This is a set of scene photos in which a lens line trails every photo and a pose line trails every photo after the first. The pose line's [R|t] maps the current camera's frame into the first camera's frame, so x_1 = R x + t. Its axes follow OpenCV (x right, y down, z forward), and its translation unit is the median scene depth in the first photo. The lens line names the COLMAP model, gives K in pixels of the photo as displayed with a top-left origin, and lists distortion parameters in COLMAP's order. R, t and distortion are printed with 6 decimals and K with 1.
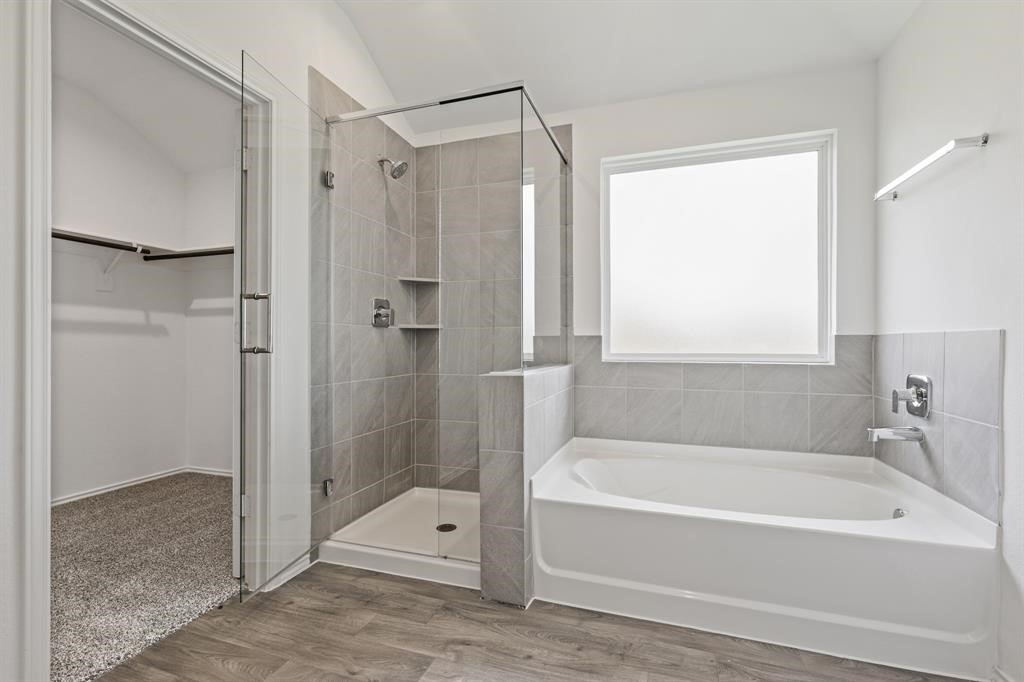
lens RADIAL K [[464.5, 0, 509.7], [0, 464.5, 339.5], [0, 0, 1]] dist [0.005643, 0.000533]
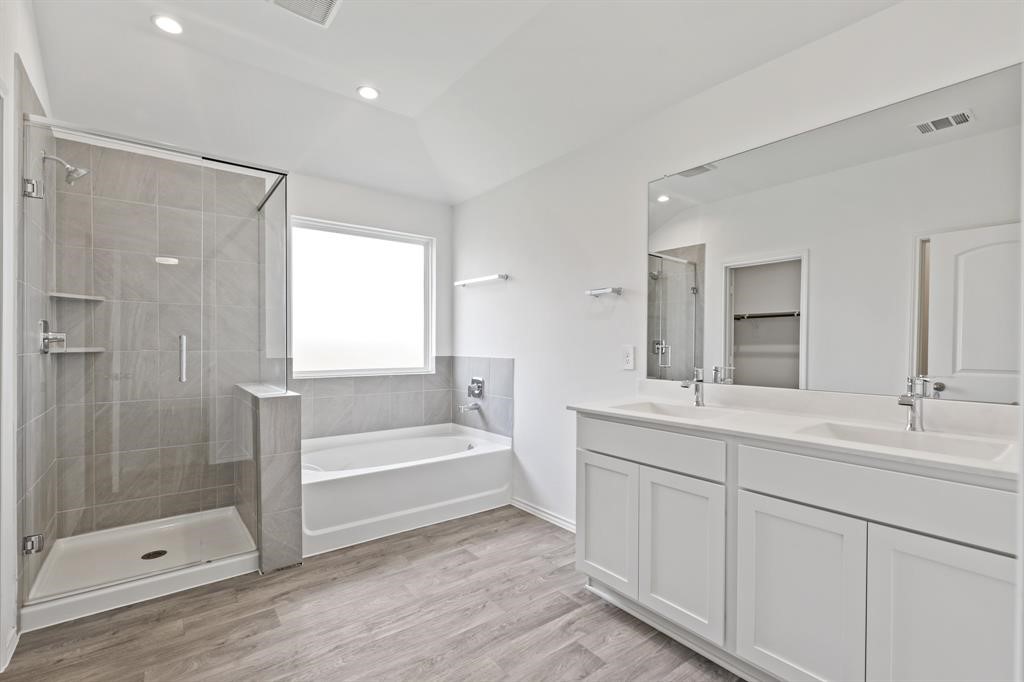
lens RADIAL K [[464.5, 0, 513.9], [0, 464.5, 342.5], [0, 0, 1]] dist [0.005643, 0.000533]
pose [[0.555667, 0.004868, 0.831391, -0.738274], [-0.009260, 0.999957, 0.000333, -0.081171], [-0.831353, -0.007884, 0.555689, -0.271448]]
